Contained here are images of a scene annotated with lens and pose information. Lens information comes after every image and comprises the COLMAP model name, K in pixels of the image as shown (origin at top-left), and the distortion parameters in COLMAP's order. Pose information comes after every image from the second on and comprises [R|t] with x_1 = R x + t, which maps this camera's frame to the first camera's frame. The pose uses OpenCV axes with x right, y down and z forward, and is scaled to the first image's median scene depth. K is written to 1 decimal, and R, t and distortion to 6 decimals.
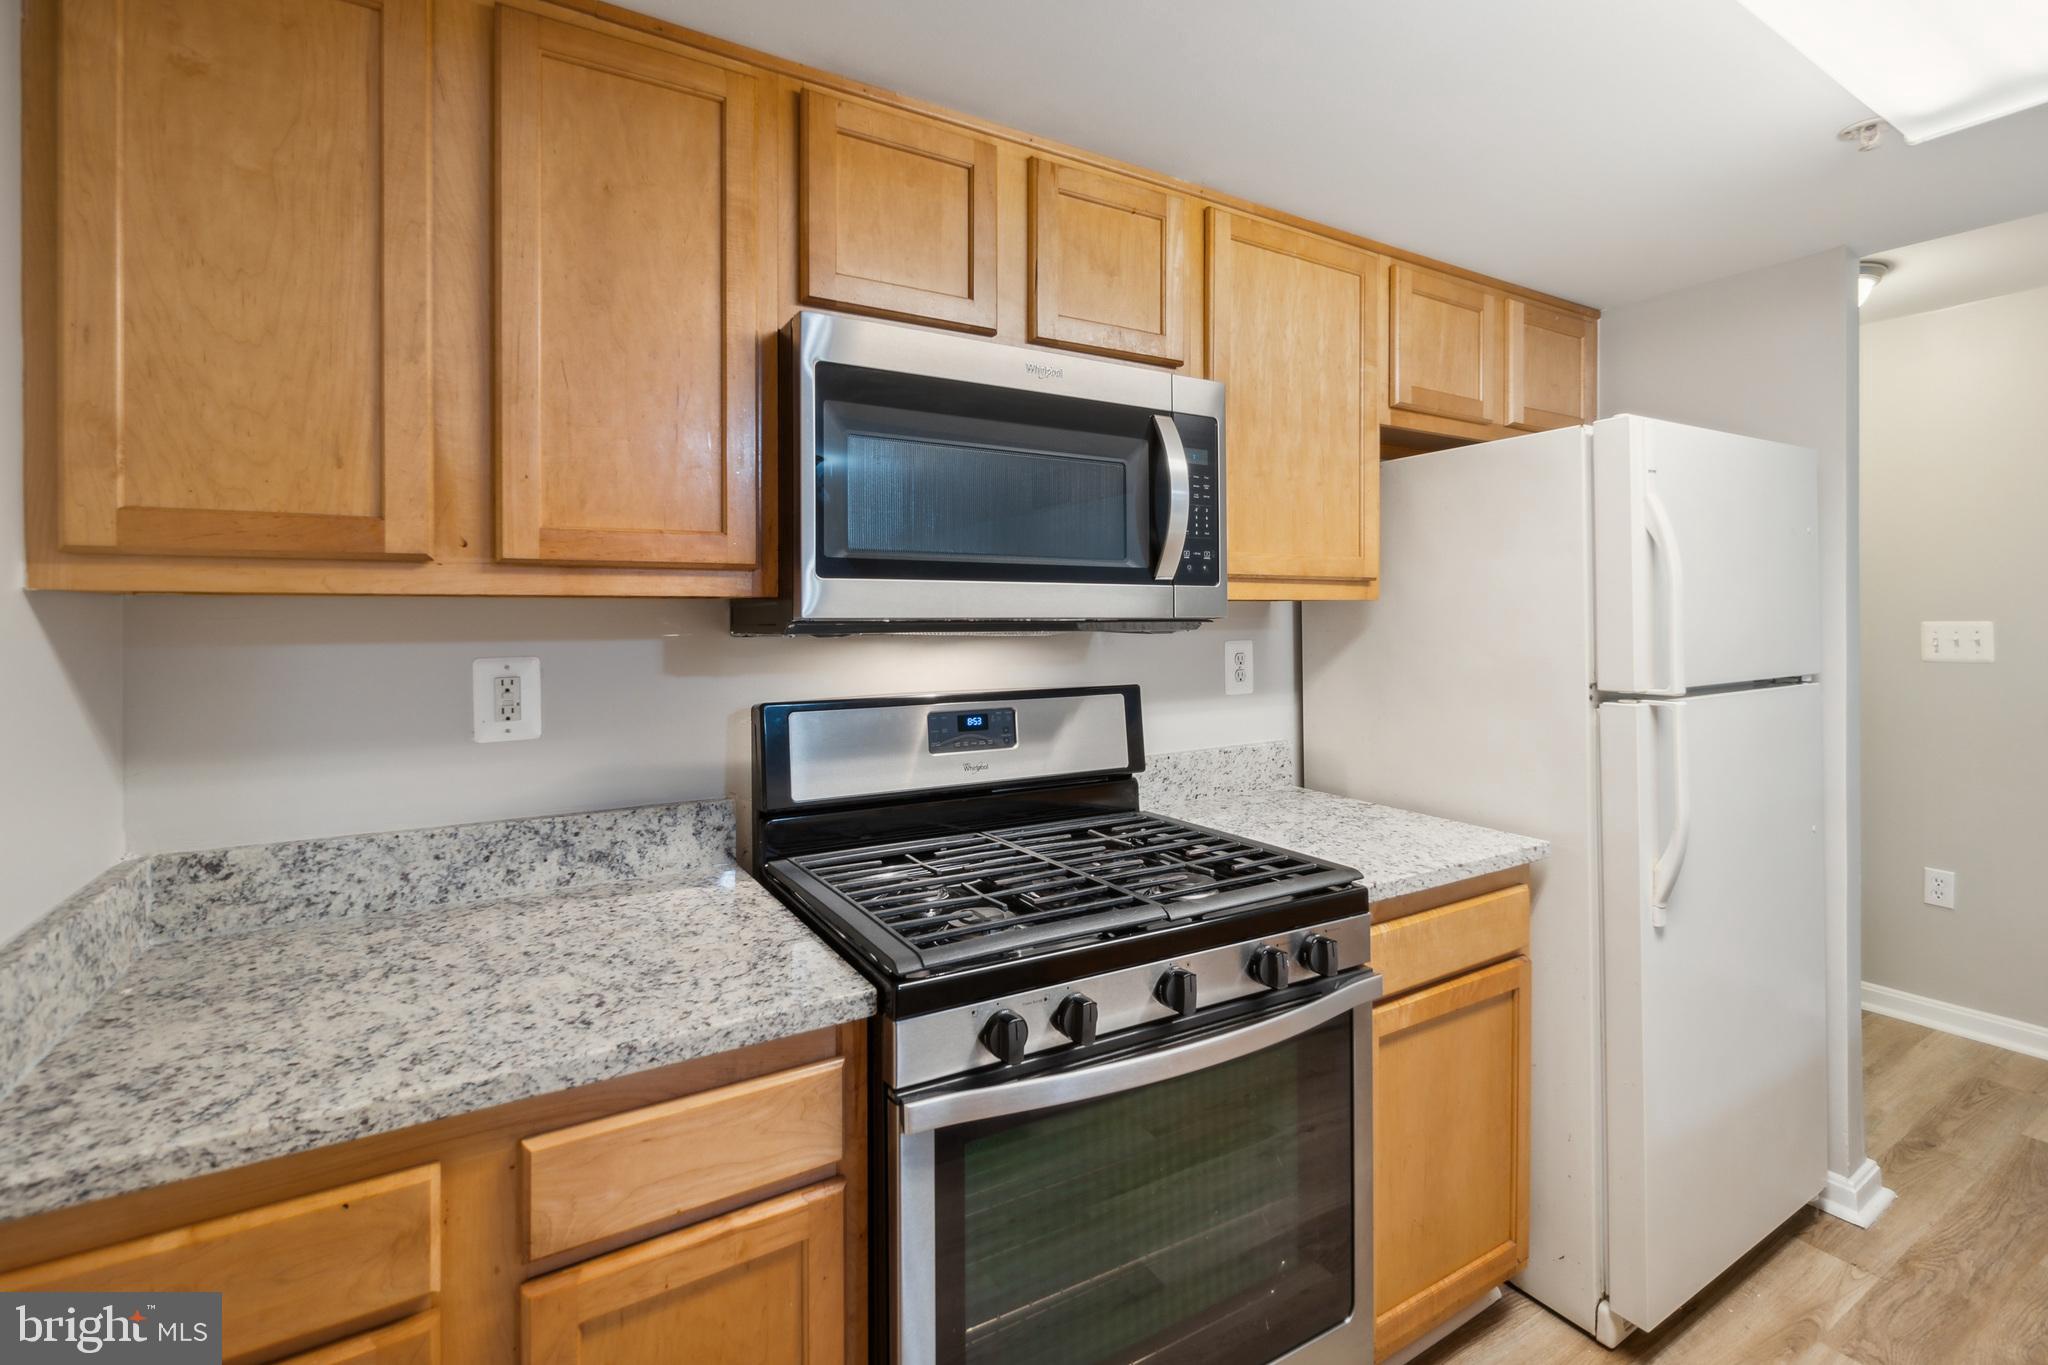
lens RADIAL K [[921.8, 0, 1026.6], [0, 921.8, 612.2], [0, 0, 1]] dist [-0.004030, -0.000081]
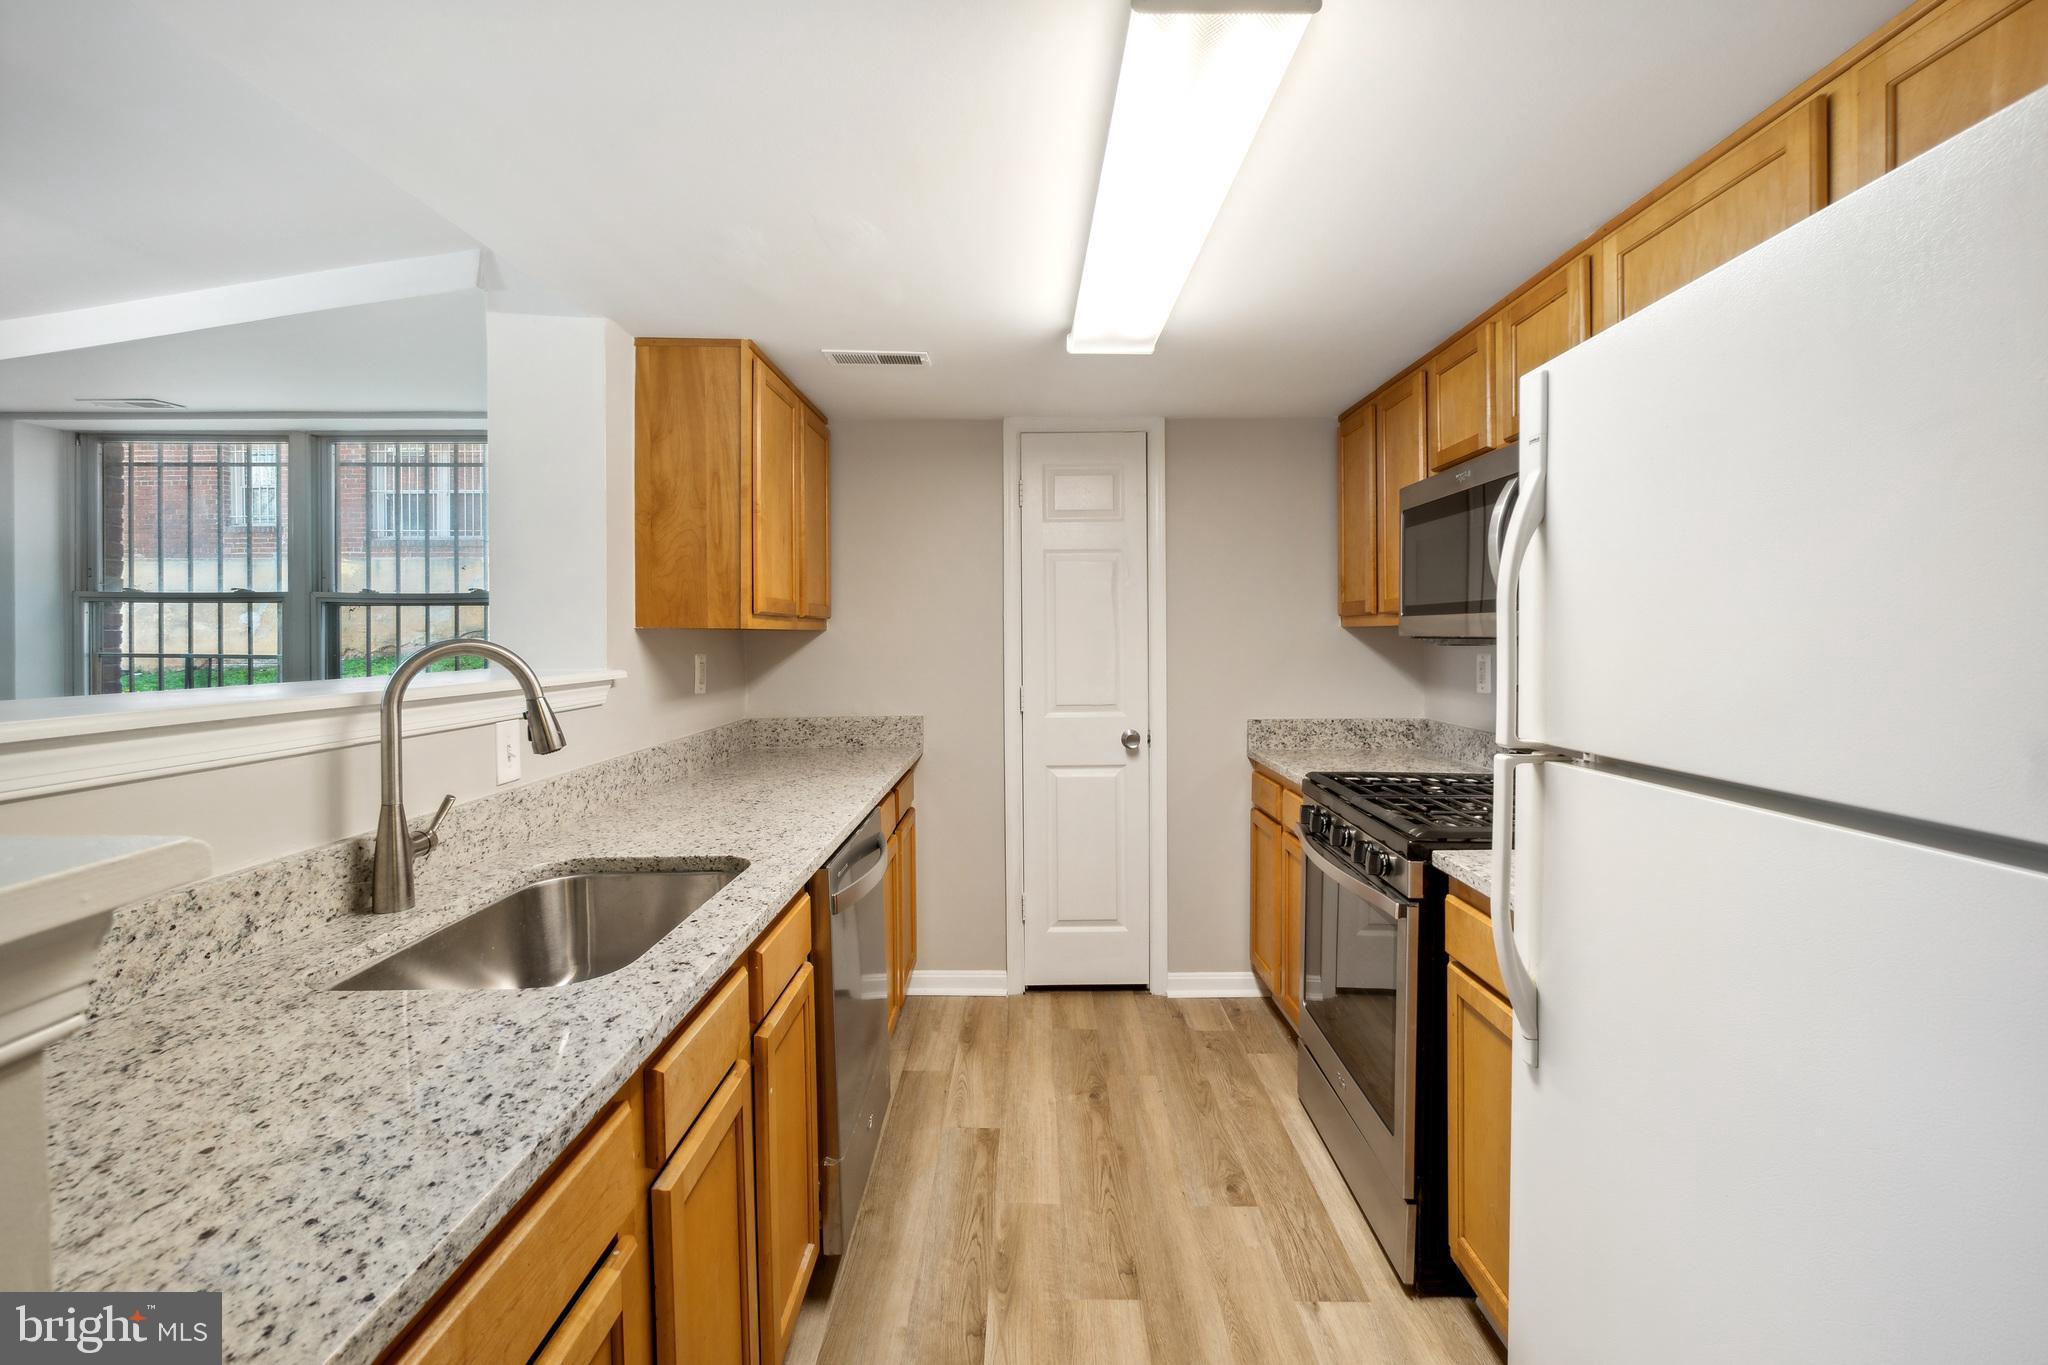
lens RADIAL K [[897.5, 0, 1024.2], [0, 897.5, 660.1], [0, 0, 1]] dist [-0.006184, 0.000029]
pose [[-0.523265, 0.029031, -0.851676, 1.425445], [0.012408, 0.999573, 0.026449, -0.002031], [0.852080, 0.003272, -0.523402, 0.976134]]
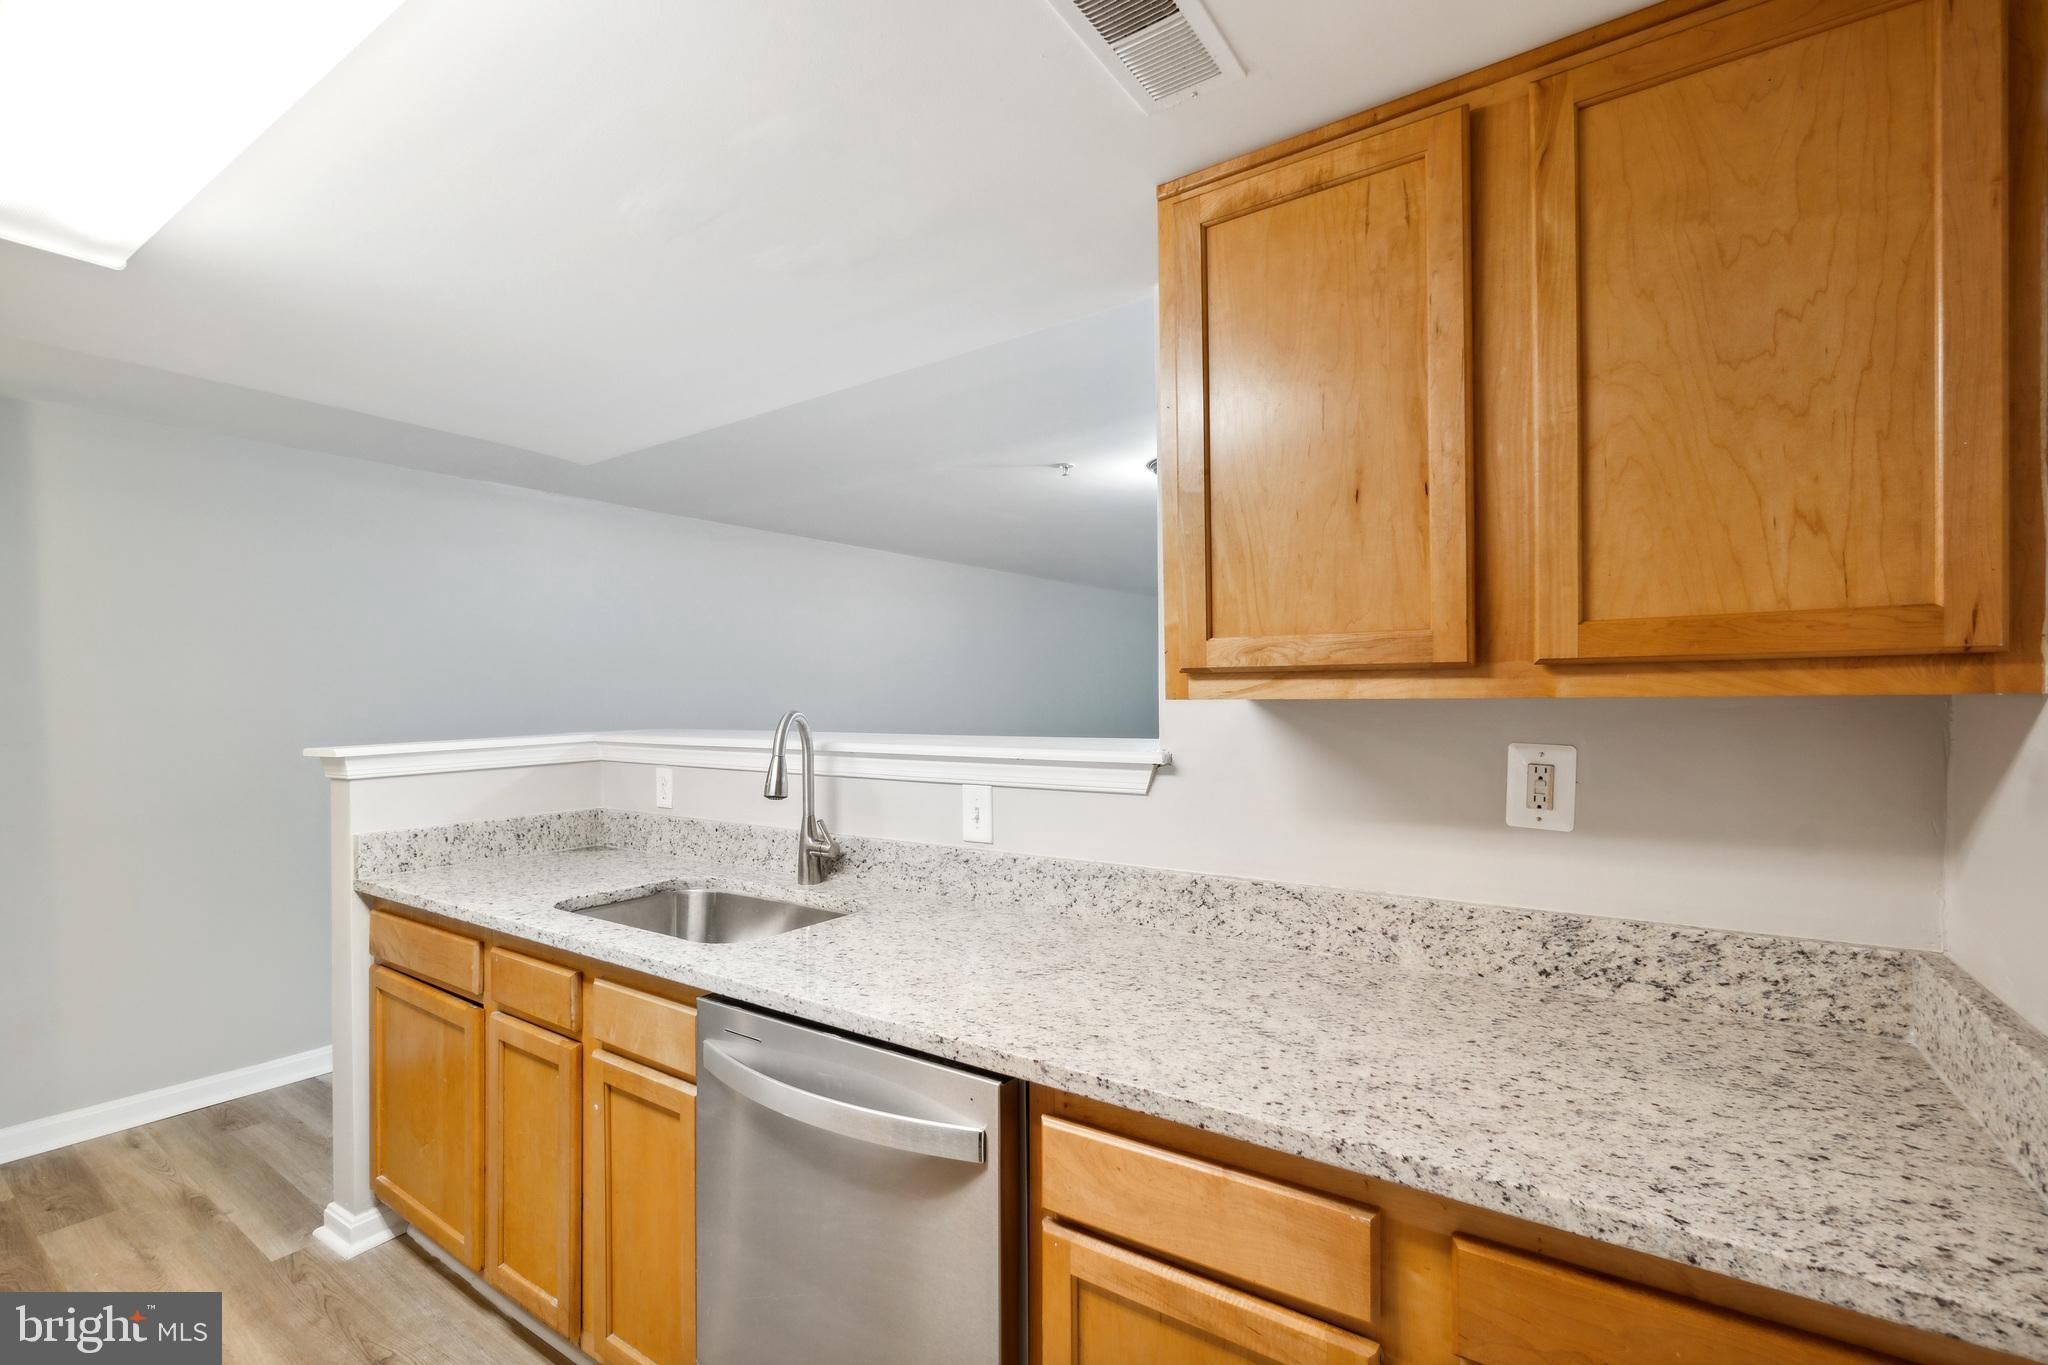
lens RADIAL K [[887.3, 0, 1028.7], [0, 887.3, 701.1], [0, 0, 1]] dist [-0.008941, -0.000060]
pose [[-0.419120, -0.001755, 0.907929, -0.214981], [0.008295, 0.999949, 0.005761, -0.024443], [-0.907893, 0.009946, -0.419084, 0.314971]]
